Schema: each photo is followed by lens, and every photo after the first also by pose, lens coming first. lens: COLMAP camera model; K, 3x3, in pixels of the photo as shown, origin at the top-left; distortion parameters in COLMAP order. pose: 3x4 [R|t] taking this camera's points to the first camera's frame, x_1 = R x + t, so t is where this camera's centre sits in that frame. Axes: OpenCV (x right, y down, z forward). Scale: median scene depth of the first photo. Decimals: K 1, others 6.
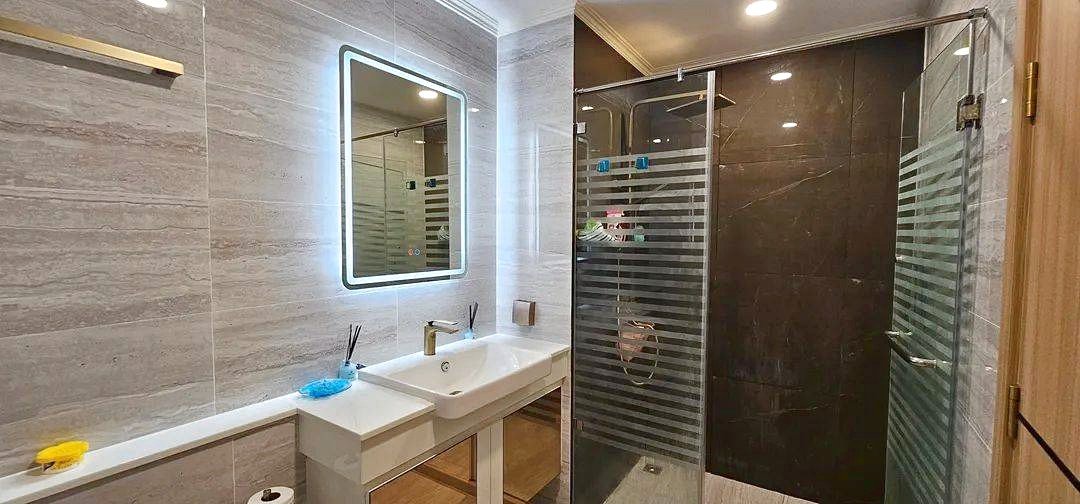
lens RADIAL K [[440.5, 0, 540.0], [0, 440.5, 252.0], [0, 0, 1]] dist [-0.000897, -0.000055]
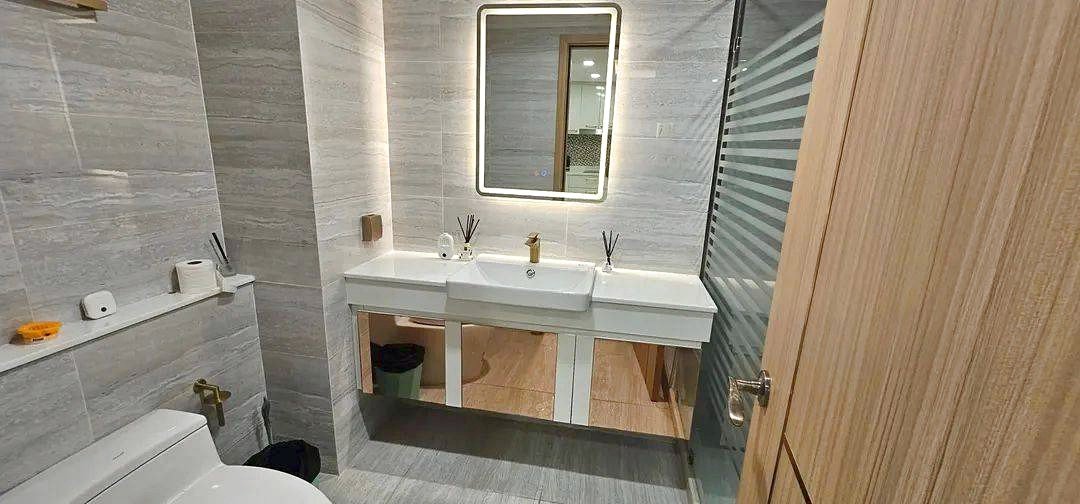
lens RADIAL K [[440.5, 0, 540.0], [0, 440.5, 252.0], [0, 0, 1]] dist [-0.000897, -0.000055]
pose [[0.402886, 0.229275, -0.886068, 0.797945], [-0.072031, 0.973055, 0.219031, -0.052707], [0.912411, -0.024420, 0.408545, 0.526800]]
